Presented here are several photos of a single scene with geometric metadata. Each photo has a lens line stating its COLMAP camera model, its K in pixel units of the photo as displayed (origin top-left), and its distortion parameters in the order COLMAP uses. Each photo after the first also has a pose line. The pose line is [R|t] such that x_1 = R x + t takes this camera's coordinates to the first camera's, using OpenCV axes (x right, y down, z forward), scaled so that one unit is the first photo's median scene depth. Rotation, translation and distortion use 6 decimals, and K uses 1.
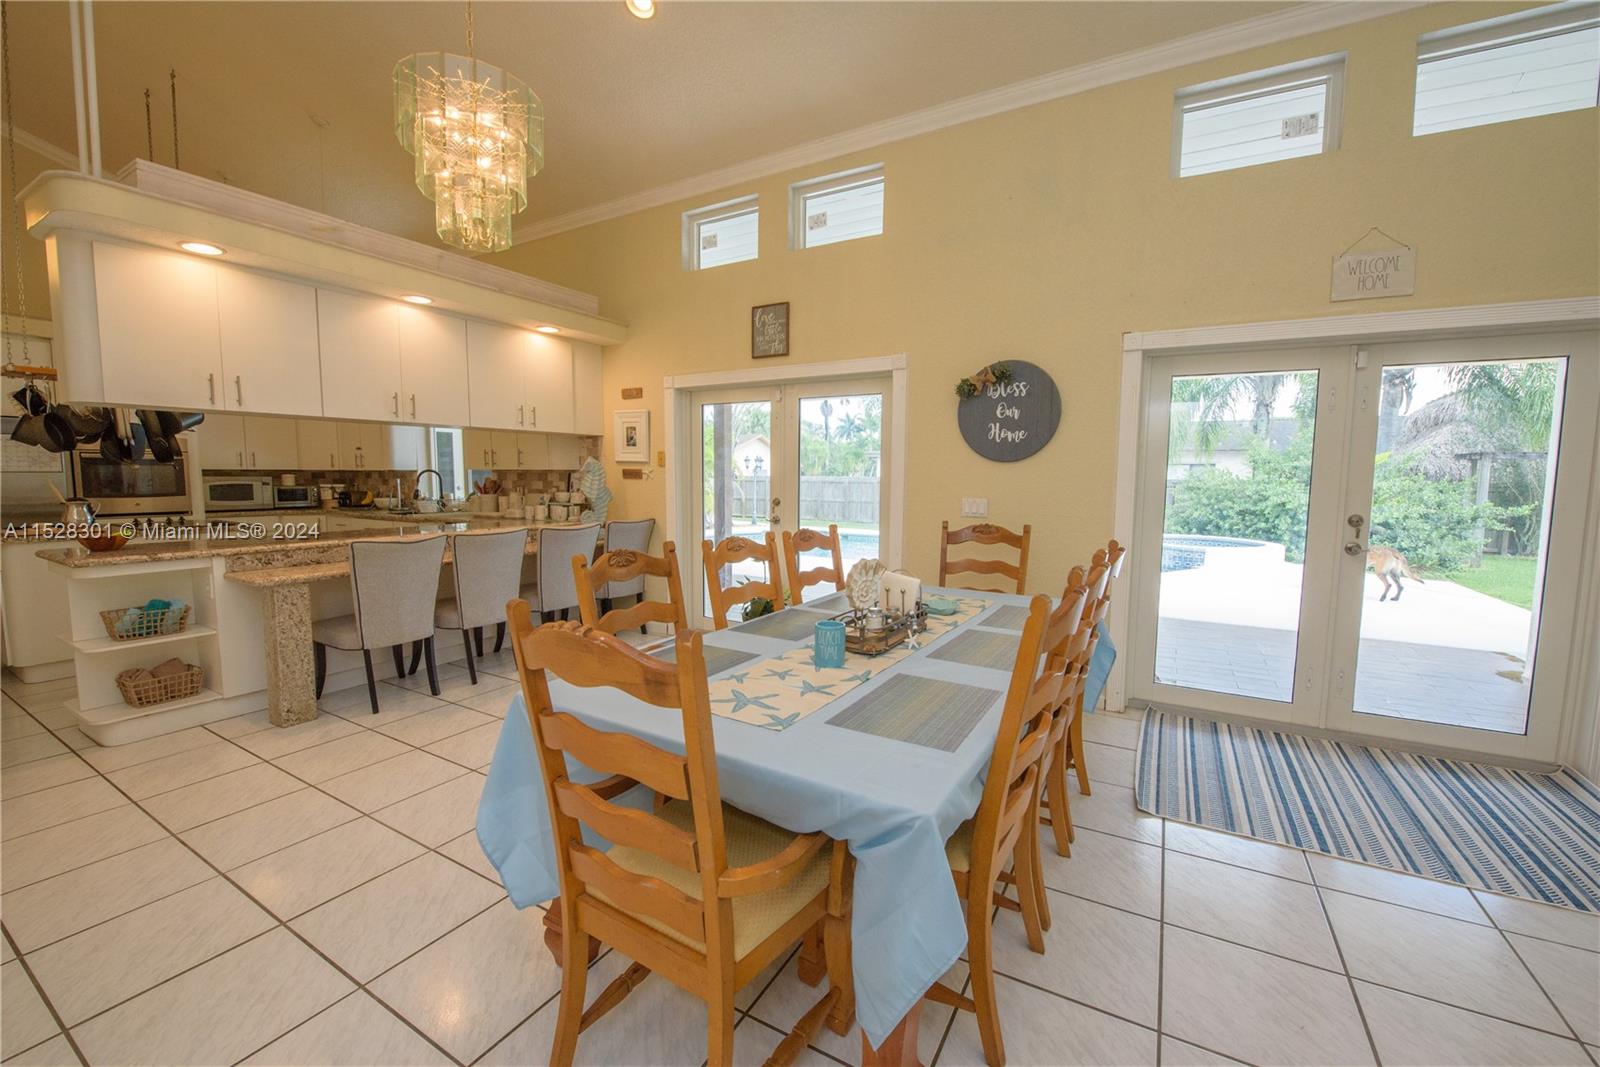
lens RADIAL K [[633.0, 0, 803.7], [0, 633.0, 535.1], [0, 0, 1]] dist [-0.021884, -0.000460]
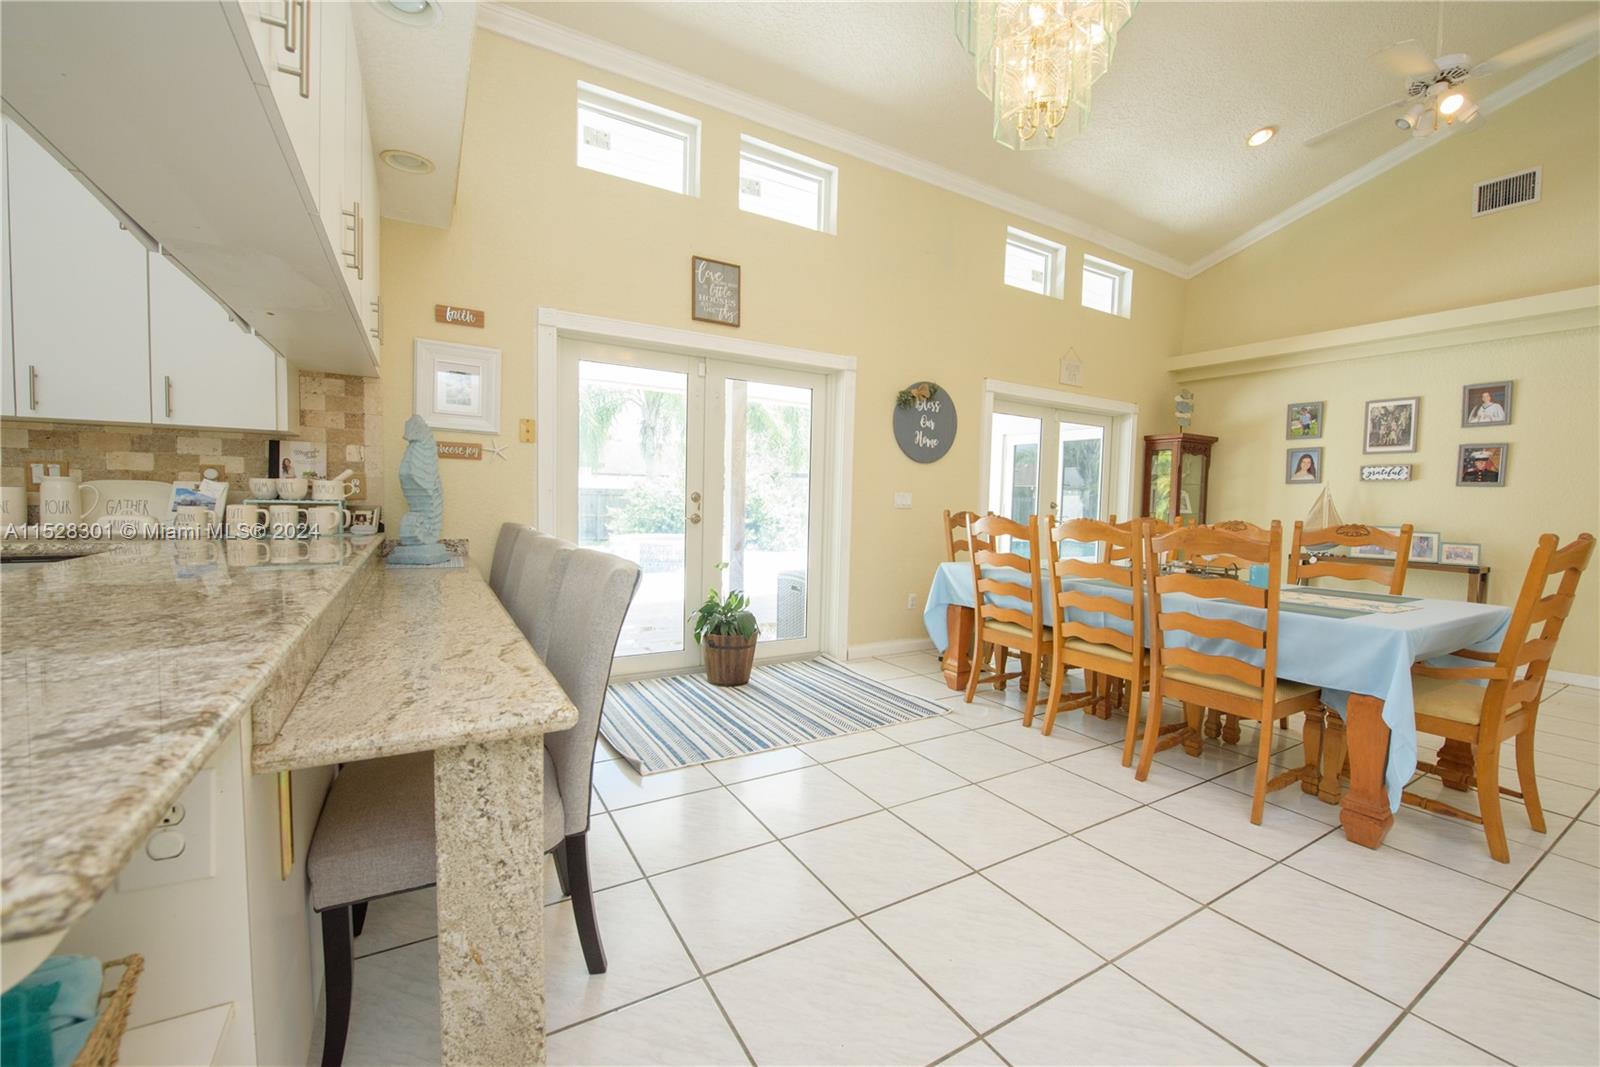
lens RADIAL K [[633.0, 0, 803.7], [0, 633.0, 535.1], [0, 0, 1]] dist [-0.021884, -0.000460]
pose [[0.494493, -0.046181, 0.867954, -0.849190], [0.060486, 0.997995, 0.018640, -0.011821], [-0.867074, 0.043281, 0.496295, 0.573625]]
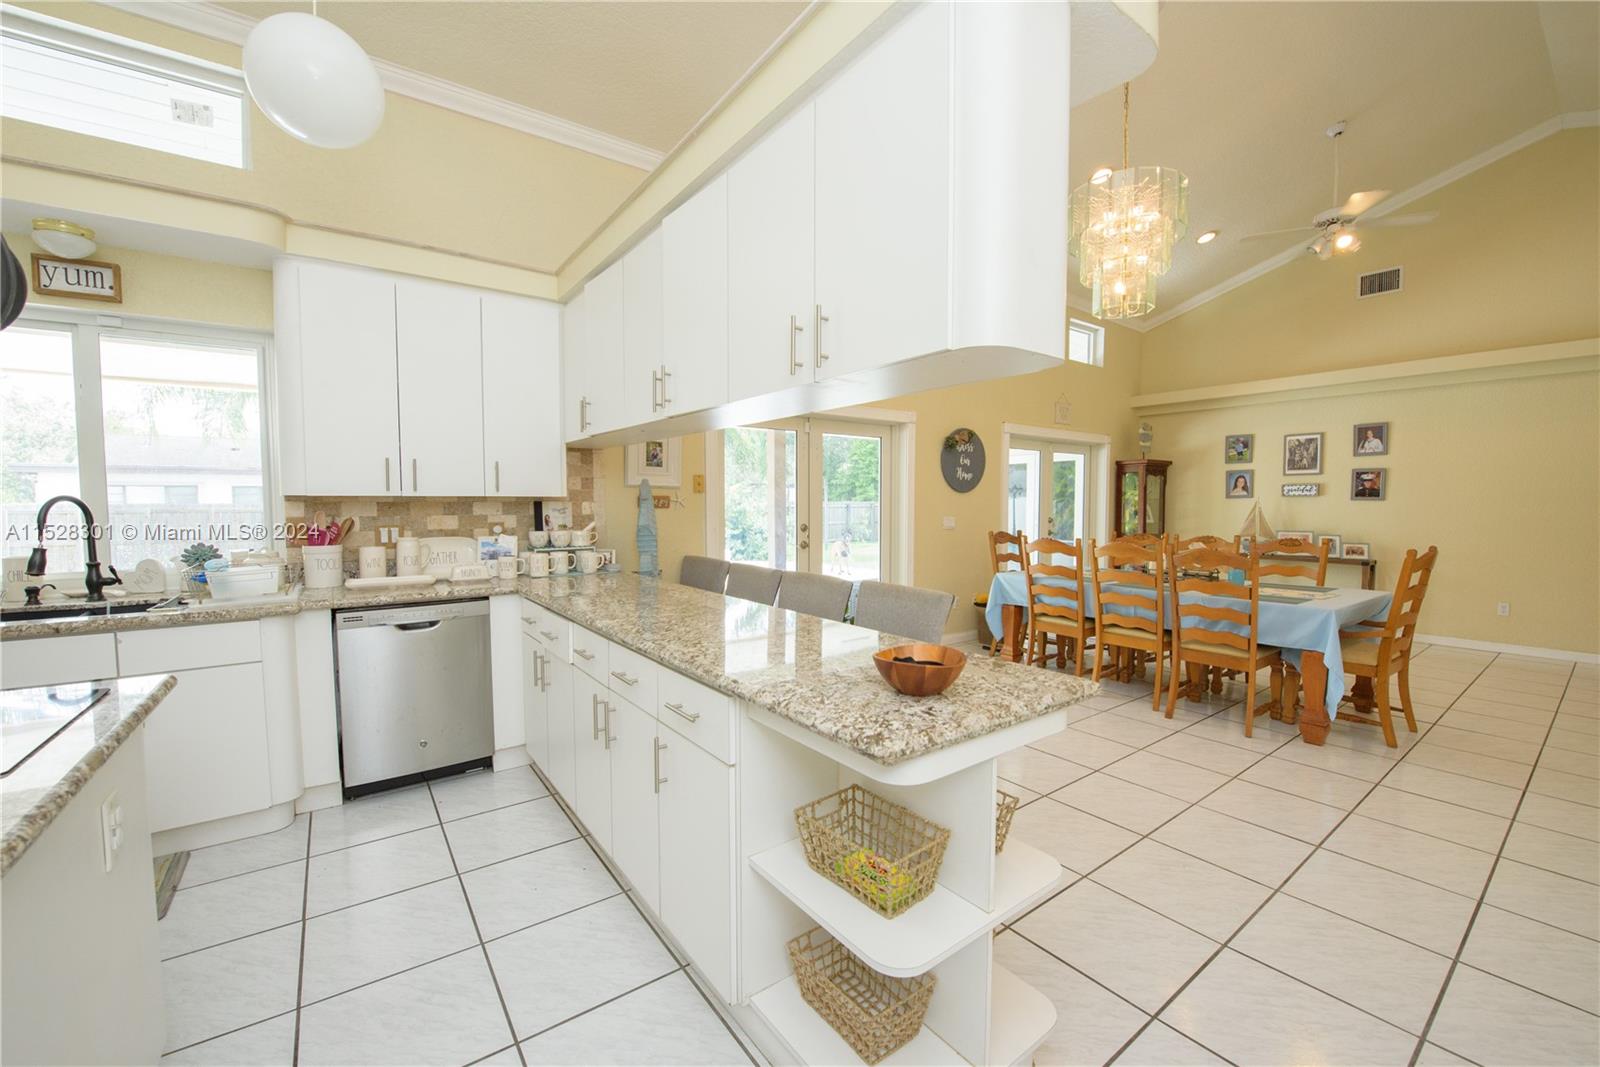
lens RADIAL K [[633.0, 0, 803.7], [0, 633.0, 535.1], [0, 0, 1]] dist [-0.021884, -0.000460]
pose [[0.404064, -0.055907, 0.913021, -1.221465], [0.088907, 0.995805, 0.021629, -0.077332], [-0.910400, 0.072435, 0.407339, 0.704140]]
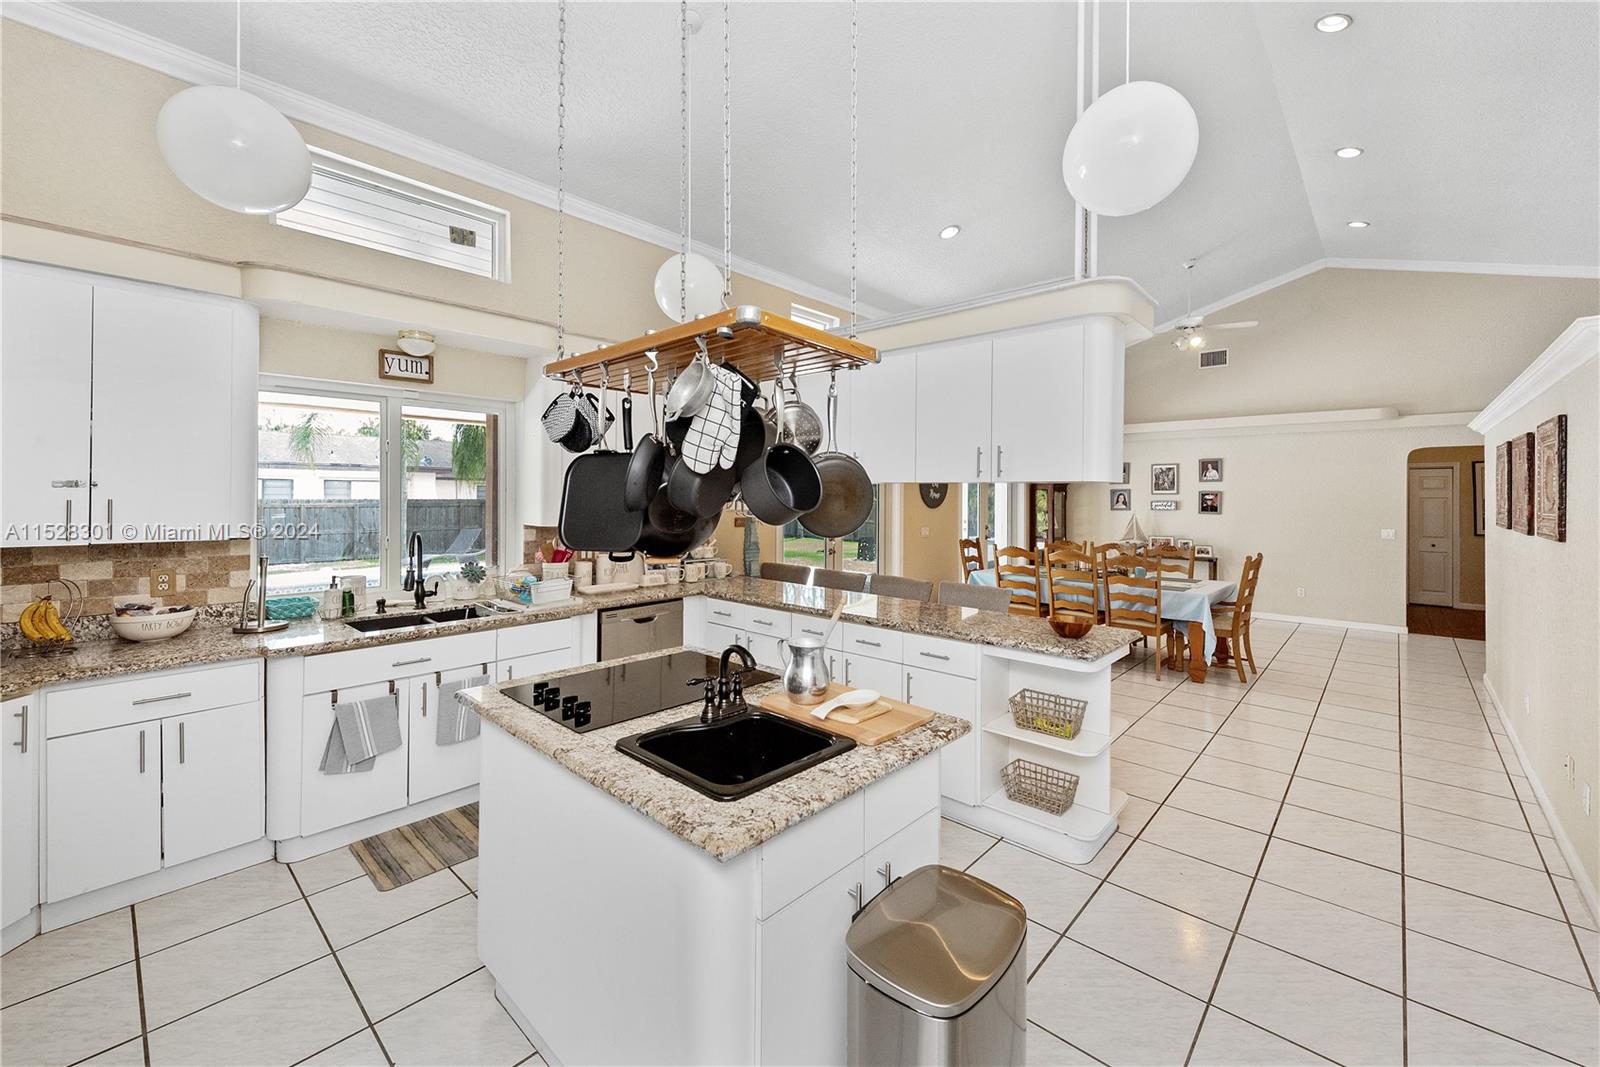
lens RADIAL K [[639.9, 0, 802.3], [0, 639.9, 489.1], [0, 0, 1]] dist [0.005287, -0.000028]
pose [[0.220271, 0.001864, 0.975437, -1.693851], [0.084433, 0.996209, -0.020970, -0.163715], [-0.971778, 0.086978, 0.219279, 0.919858]]
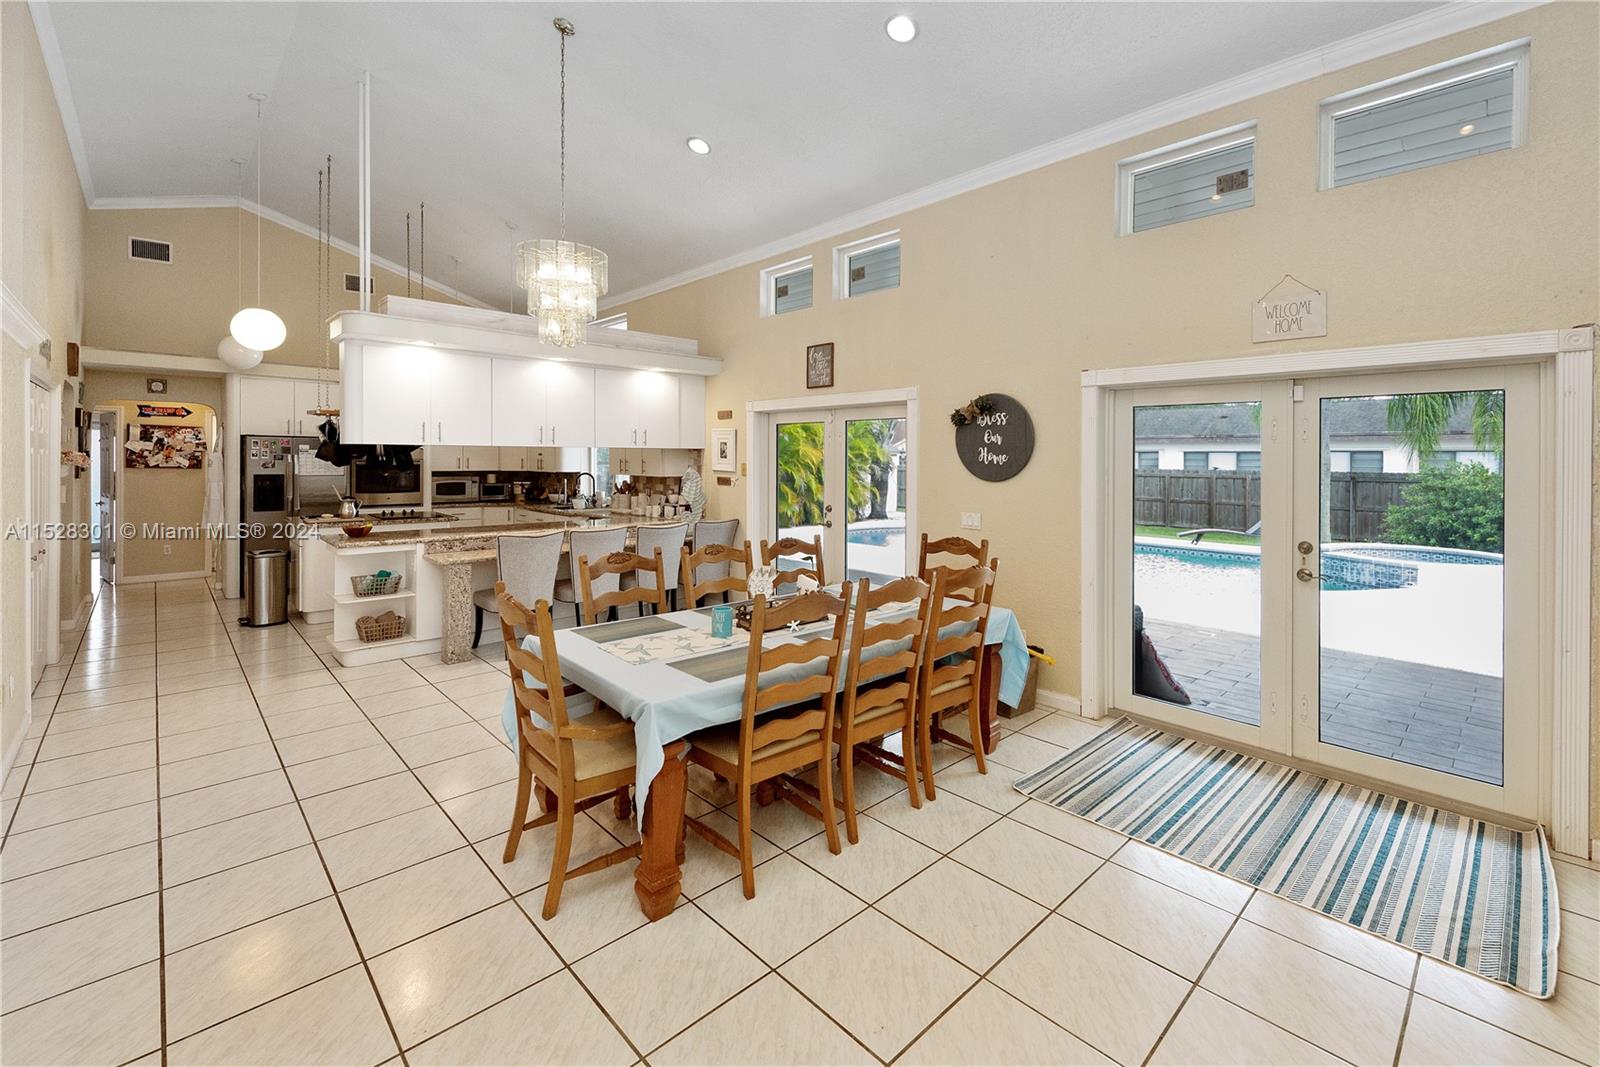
lens RADIAL K [[680.2, 0, 810.9], [0, 680.2, 463.4], [0, 0, 1]] dist [0.001853, 0.000033]
pose [[0.958577, 0.001823, -0.284828, 0.341570], [-0.027133, 0.996017, -0.084939, -0.034698], [0.283539, 0.089149, 0.954808, -0.250431]]
